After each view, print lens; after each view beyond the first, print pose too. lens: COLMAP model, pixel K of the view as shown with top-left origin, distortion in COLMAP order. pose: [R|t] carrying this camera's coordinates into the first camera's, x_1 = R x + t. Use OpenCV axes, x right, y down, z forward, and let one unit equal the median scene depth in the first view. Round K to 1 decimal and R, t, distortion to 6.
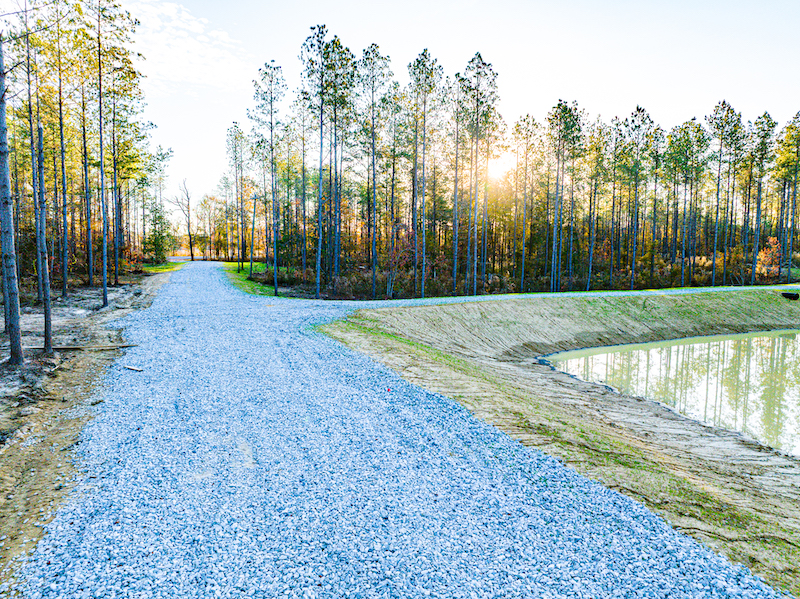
lens RADIAL K [[565.9, 0, 403.9], [0, 565.9, 295.4], [0, 0, 1]] dist [-0.039395, 0.008701]
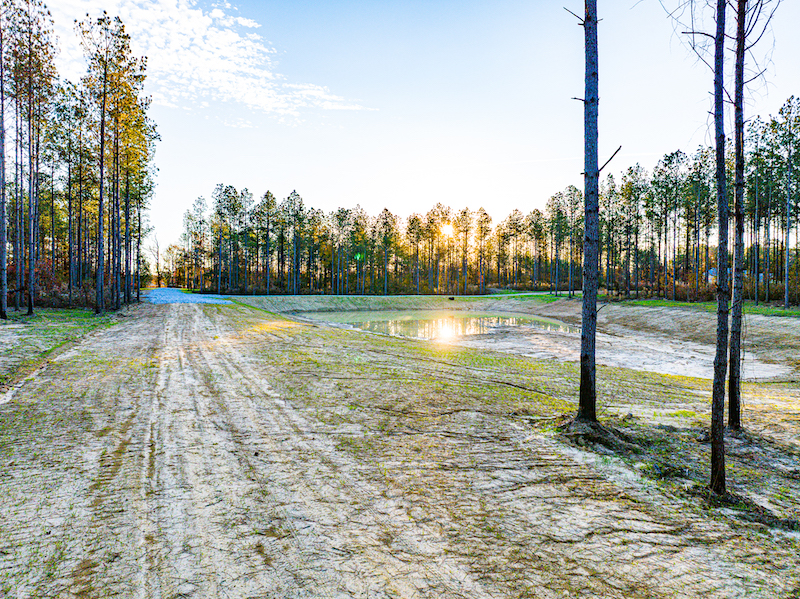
lens RADIAL K [[569.9, 0, 402.0], [0, 569.9, 310.1], [0, 0, 1]] dist [-0.035604, 0.001386]
pose [[0.998452, -0.002062, 0.055576, 0.361129], [0.004654, 0.998905, -0.046557, 0.134994], [-0.055419, 0.046743, 0.997368, -1.068085]]
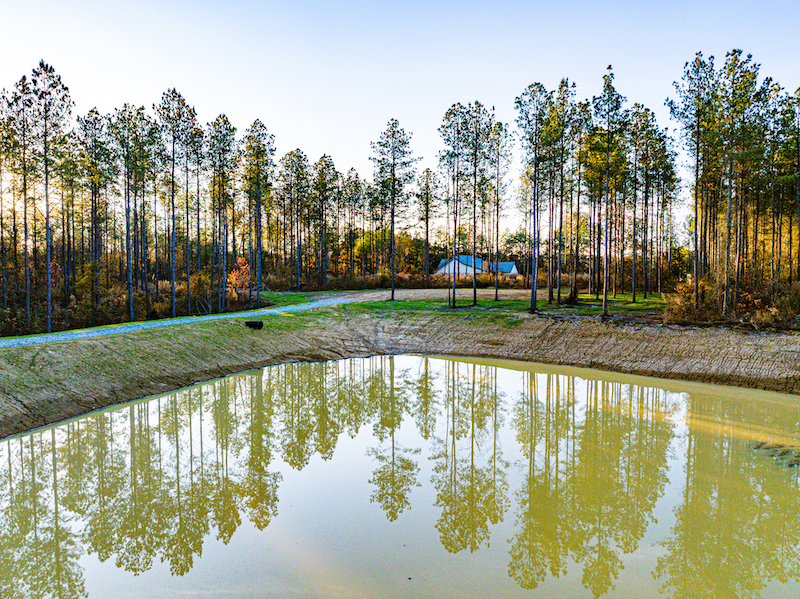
lens RADIAL K [[565.9, 0, 403.9], [0, 565.9, 295.4], [0, 0, 1]] dist [-0.039395, 0.008701]
pose [[0.681159, -0.035932, 0.731253, 0.213646], [0.070493, 0.997373, -0.016656, -0.012164], [-0.728734, 0.062894, 0.681903, 0.236938]]
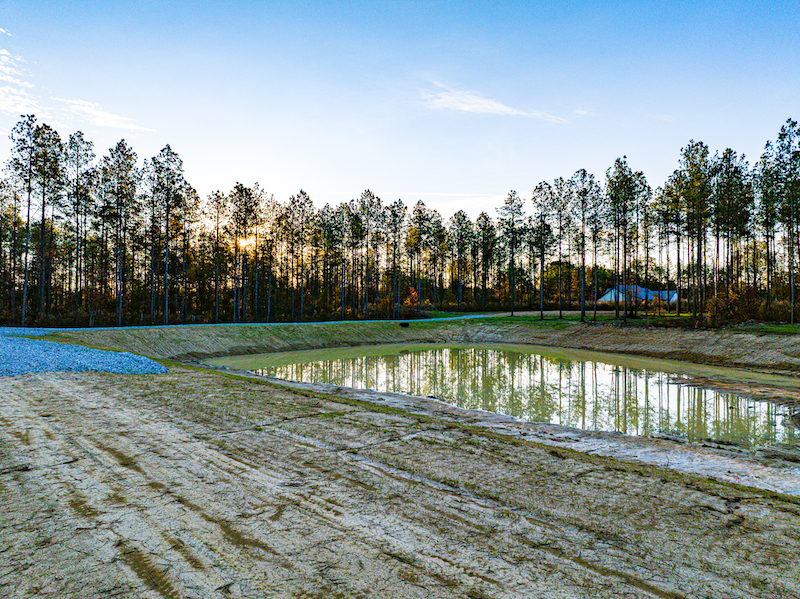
lens RADIAL K [[565.9, 0, 403.9], [0, 565.9, 295.4], [0, 0, 1]] dist [-0.039395, 0.008701]
pose [[0.913007, 0.001966, 0.407939, 0.082960], [0.041684, 0.994305, -0.098086, 0.065198], [-0.405808, 0.106558, 0.907725, -0.330984]]
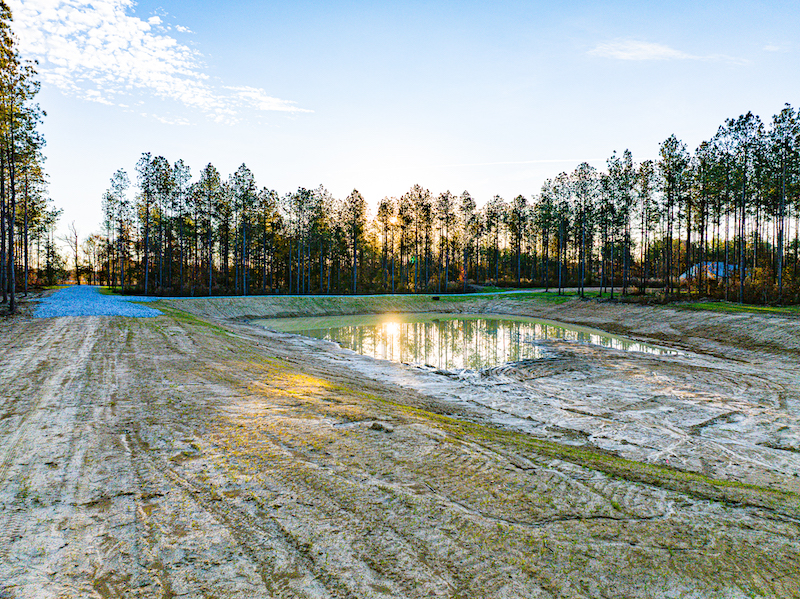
lens RADIAL K [[569.9, 0, 402.0], [0, 569.9, 310.1], [0, 0, 1]] dist [-0.035604, 0.001386]
pose [[0.987770, -0.009404, 0.155636, 0.287146], [0.015020, 0.999276, -0.034943, 0.093167], [-0.155195, 0.036853, 0.987196, -0.715389]]
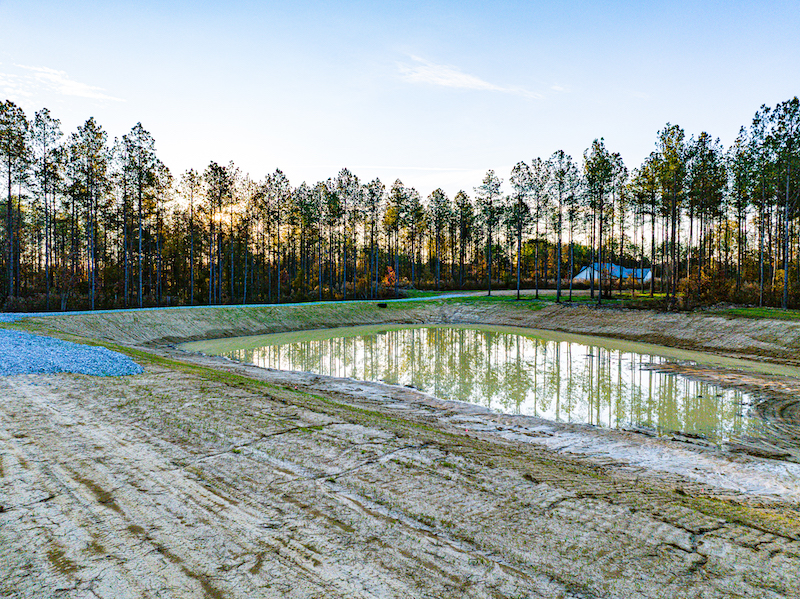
lens RADIAL K [[565.9, 0, 403.9], [0, 565.9, 295.4], [0, 0, 1]] dist [-0.039395, 0.008701]
pose [[0.896304, -0.016625, 0.443129, 0.082977], [0.044140, 0.997679, -0.051849, 0.050961], [-0.441238, 0.066032, 0.894957, -0.332620]]
